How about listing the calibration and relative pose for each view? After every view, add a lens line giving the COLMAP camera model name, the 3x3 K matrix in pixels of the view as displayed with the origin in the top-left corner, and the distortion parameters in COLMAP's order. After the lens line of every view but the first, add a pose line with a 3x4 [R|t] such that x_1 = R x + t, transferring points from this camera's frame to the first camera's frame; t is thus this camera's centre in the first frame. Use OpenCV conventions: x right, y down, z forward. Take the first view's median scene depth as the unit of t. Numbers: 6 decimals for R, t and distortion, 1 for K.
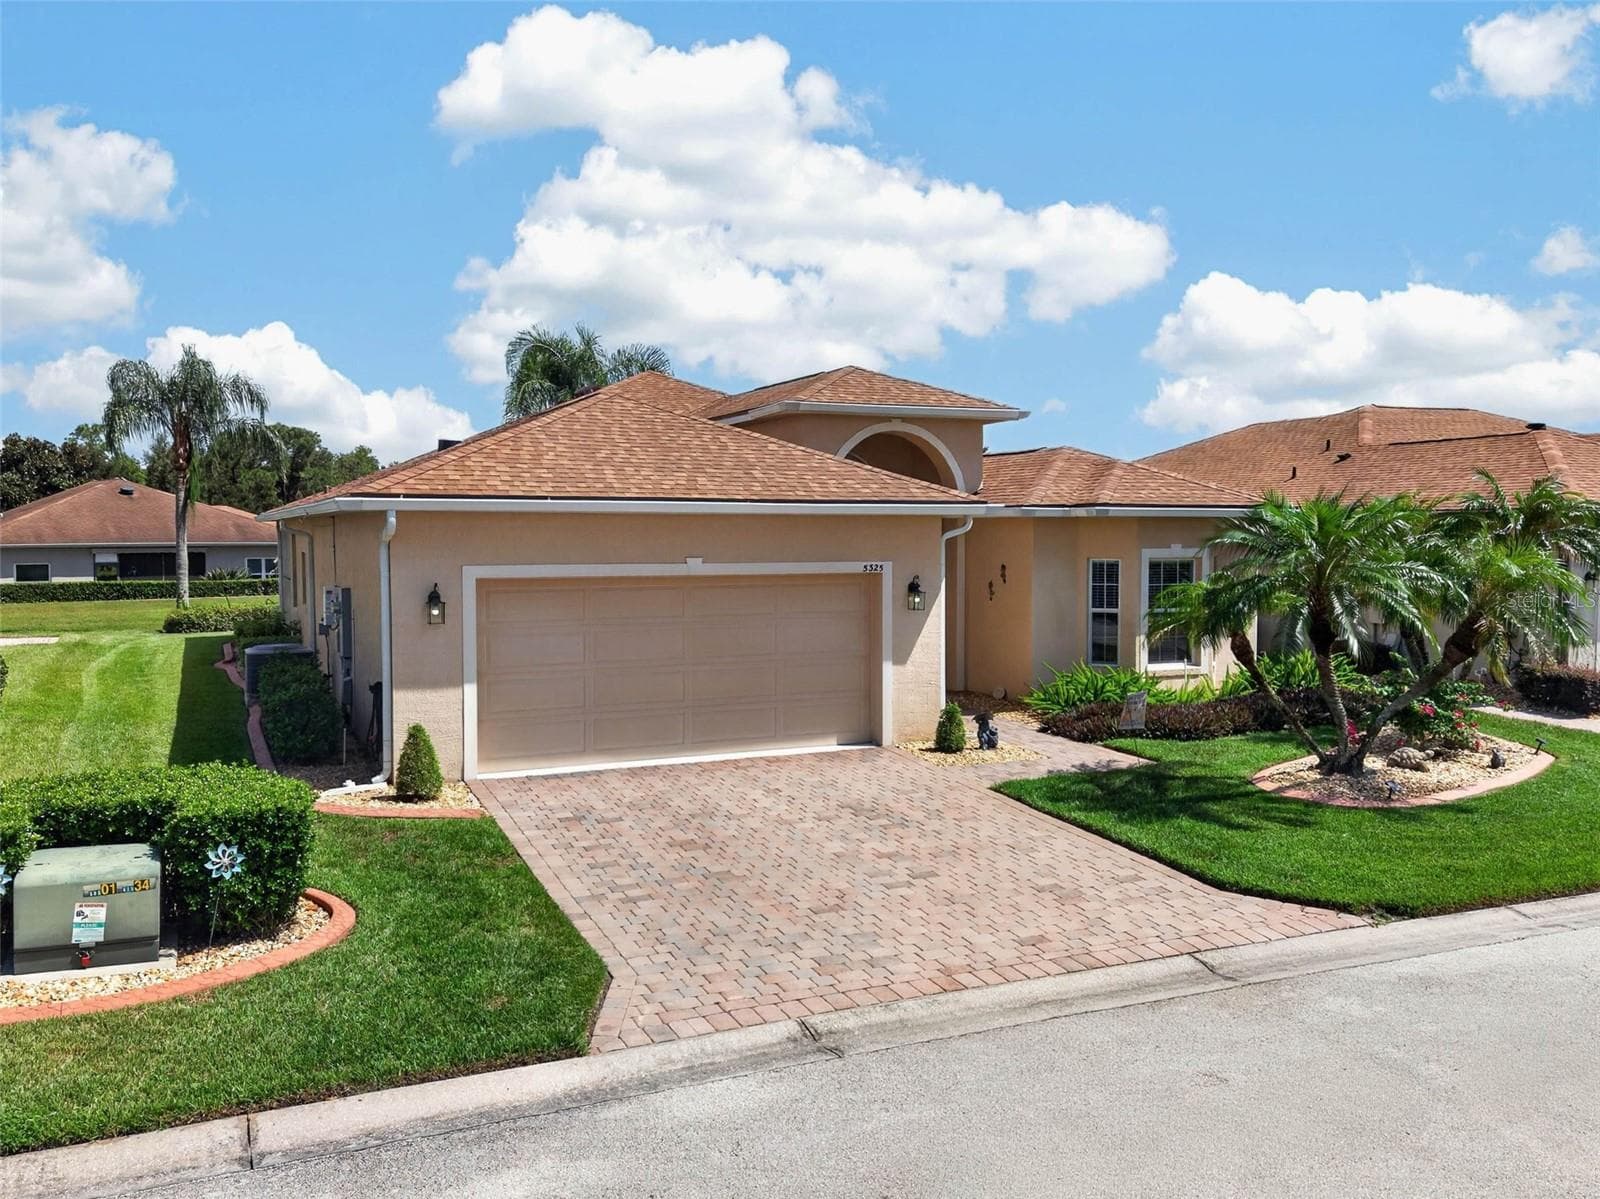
lens RADIAL K [[1328.4, 0, 800.0], [0, 1328.4, 599.5], [0, 0, 1]] dist [0.092422, -0.103312]
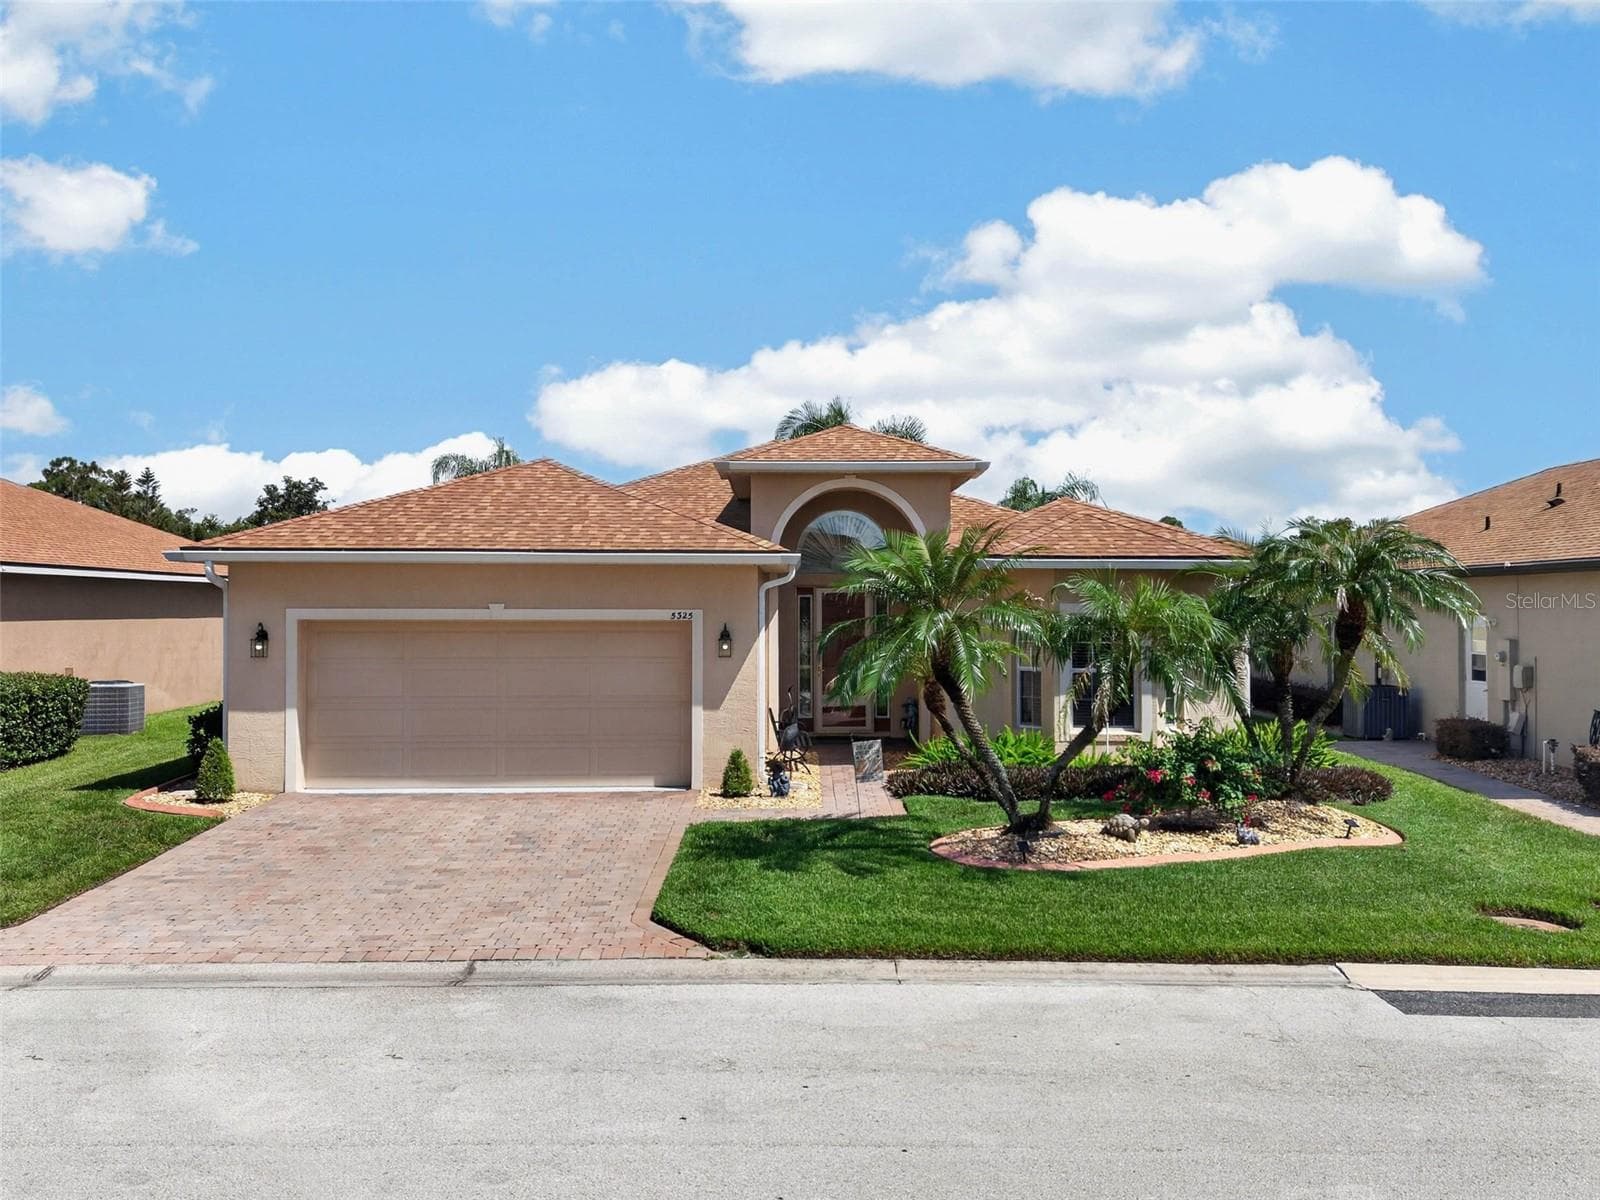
lens RADIAL K [[1361.2, 0, 800.0], [0, 1361.2, 600.0], [0, 0, 1]] dist [0.096318, -0.154796]
pose [[0.917344, -0.000246, -0.398096, 0.685406], [-0.023553, 0.998215, -0.054889, 0.024614], [0.397399, 0.059729, 0.915700, 0.071423]]
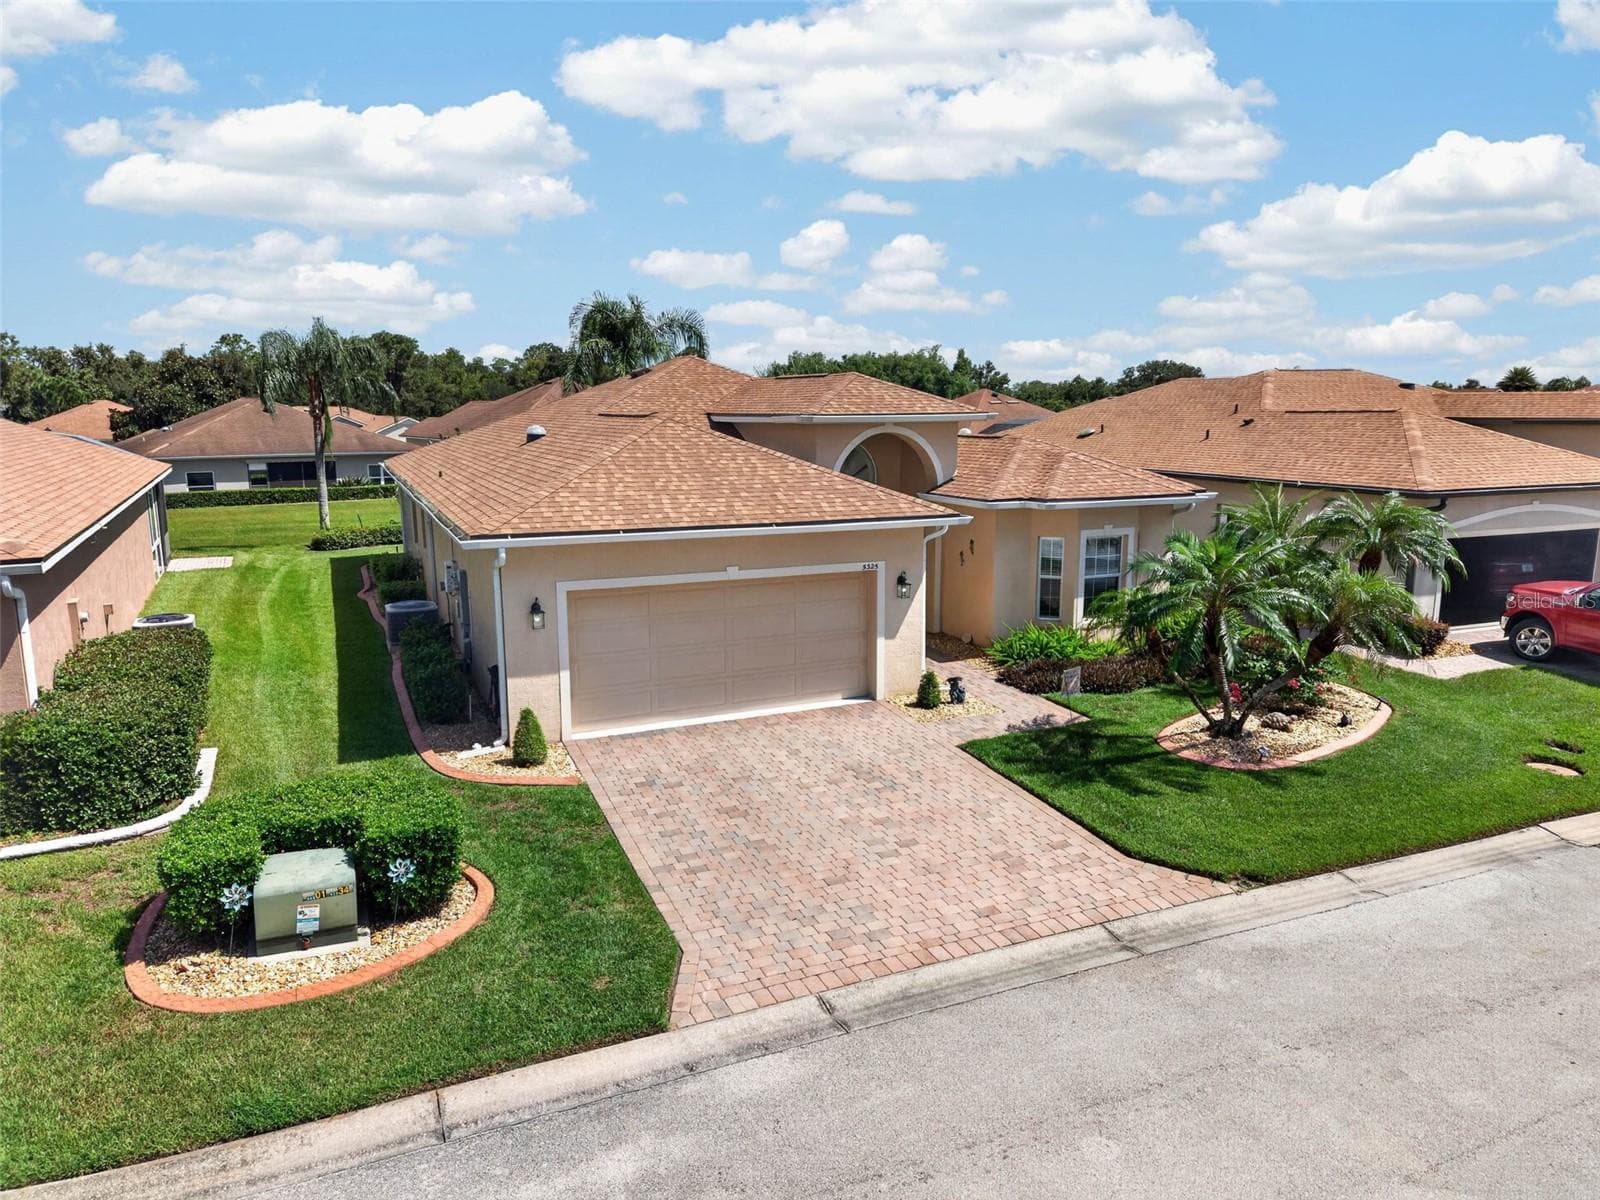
lens RADIAL K [[1064.3, 0, 797.0], [0, 1064.3, 603.0], [0, 0, 1]] dist [0.093873, -0.106584]
pose [[0.999938, -0.000978, -0.011065, -0.006019], [0.002357, 0.992122, 0.125257, -0.144039], [0.010855, -0.125275, 0.992063, -0.039031]]
